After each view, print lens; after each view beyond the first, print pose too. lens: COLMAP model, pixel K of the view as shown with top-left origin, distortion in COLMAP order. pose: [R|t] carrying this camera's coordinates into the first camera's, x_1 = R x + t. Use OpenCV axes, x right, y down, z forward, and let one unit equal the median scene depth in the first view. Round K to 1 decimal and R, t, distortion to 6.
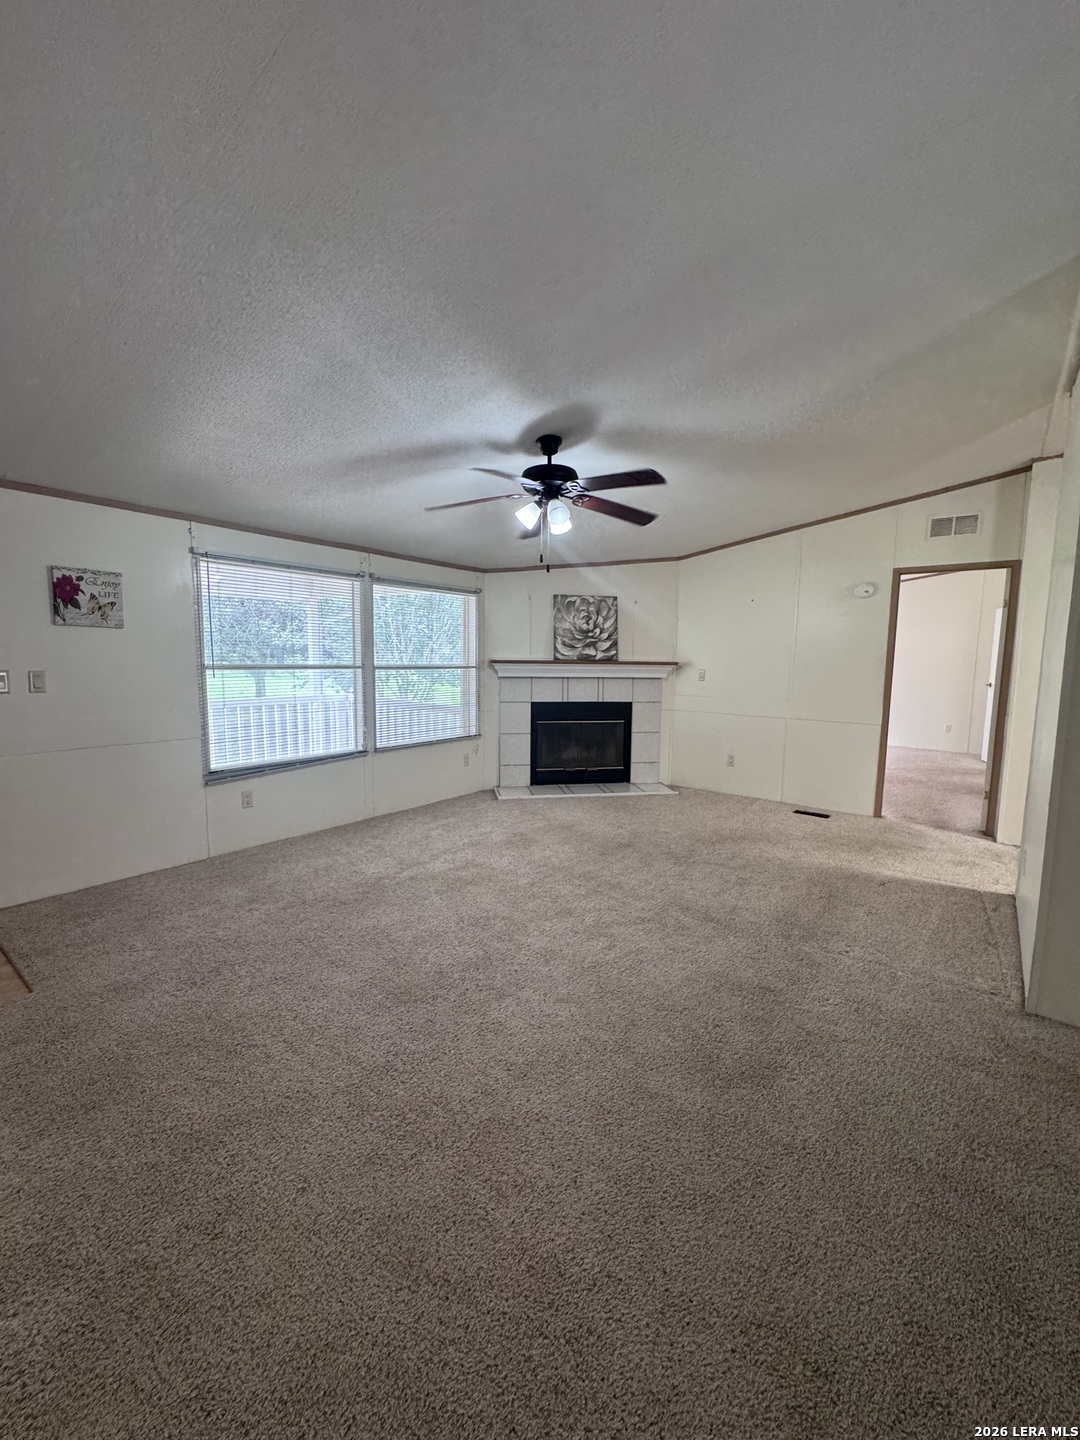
lens RADIAL K [[581.5, 0, 538.0], [0, 581.5, 719.6], [0, 0, 1]] dist [-0.002532, 0.000117]
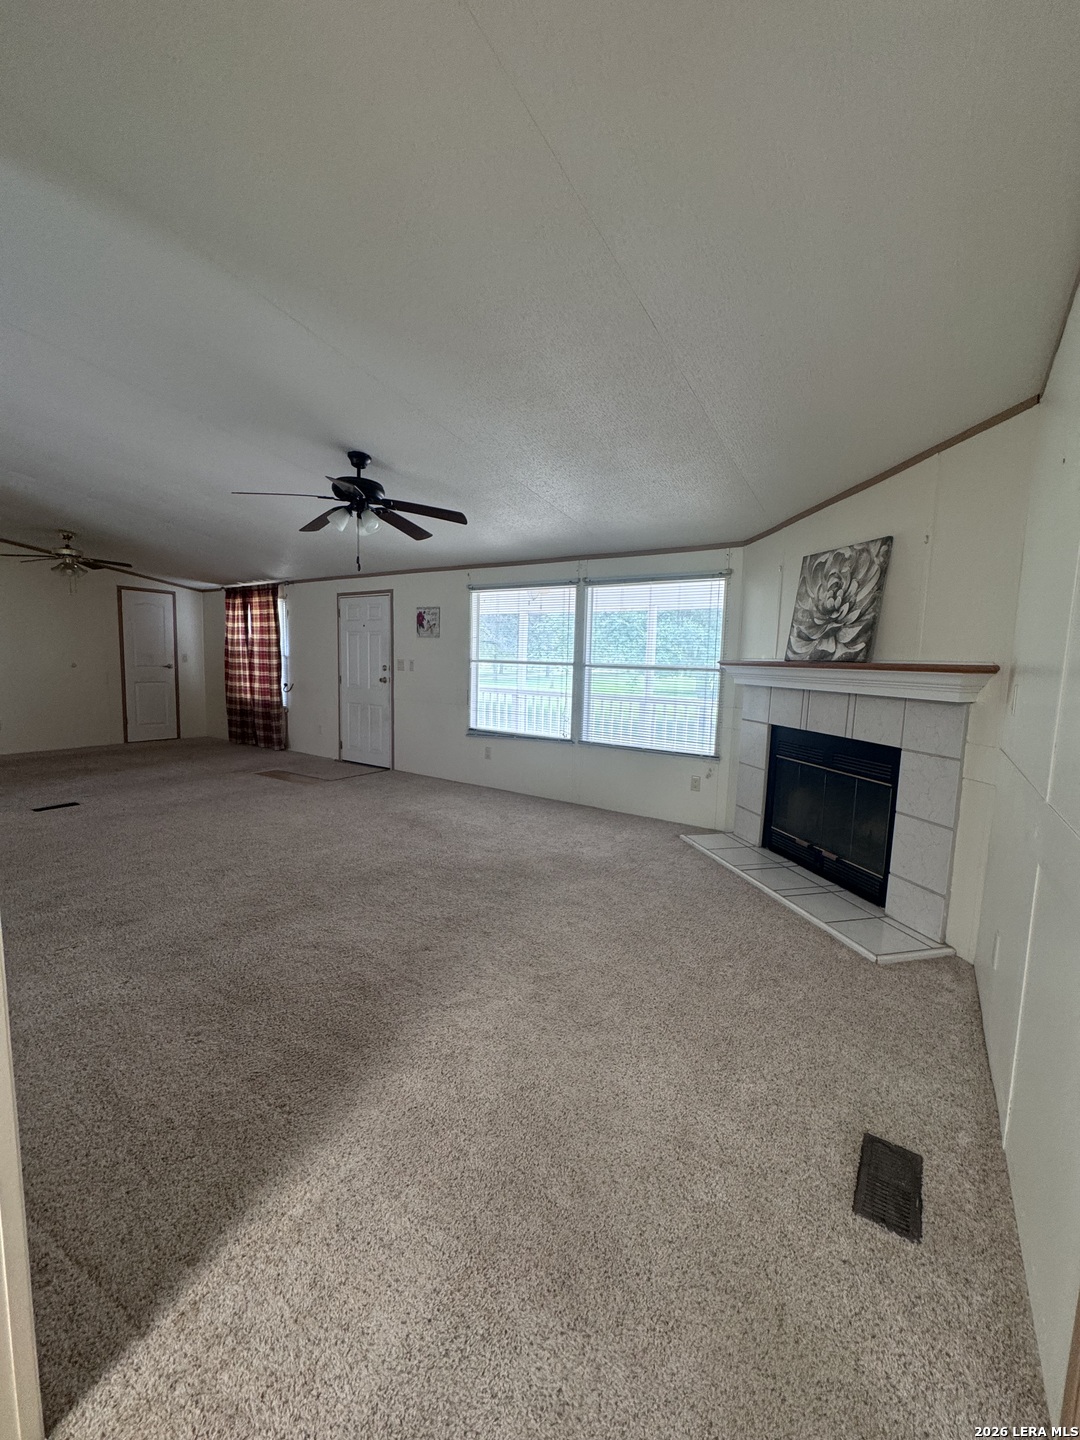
lens RADIAL K [[581.5, 0, 538.0], [0, 581.5, 719.6], [0, 0, 1]] dist [-0.002532, 0.000117]
pose [[0.075315, 0.093541, -0.992763, 0.639786], [-0.131797, 0.987790, 0.083074, -0.056091], [0.988411, 0.124586, 0.086724, 0.681610]]
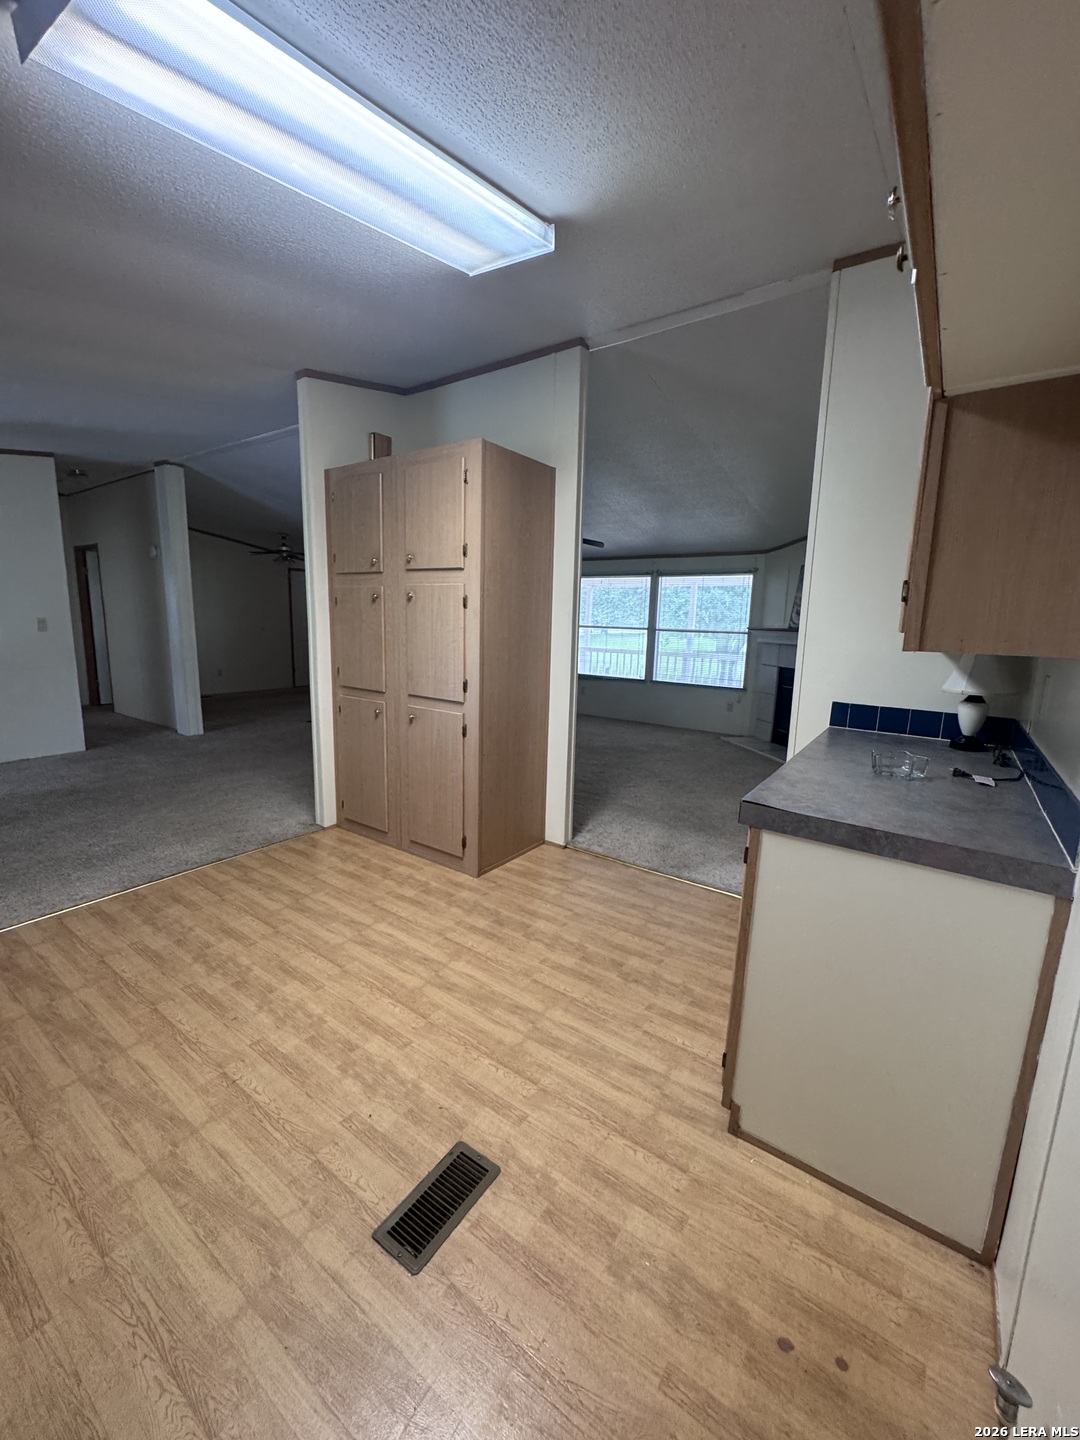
lens RADIAL K [[576.1, 0, 536.7], [0, 576.1, 719.5], [0, 0, 1]] dist [-0.002006, -0.000196]
pose [[0.044240, 0.161294, -0.985914, 1.064885], [-0.132751, 0.979078, 0.154219, -0.039890], [0.990162, 0.124059, 0.064726, 0.493279]]
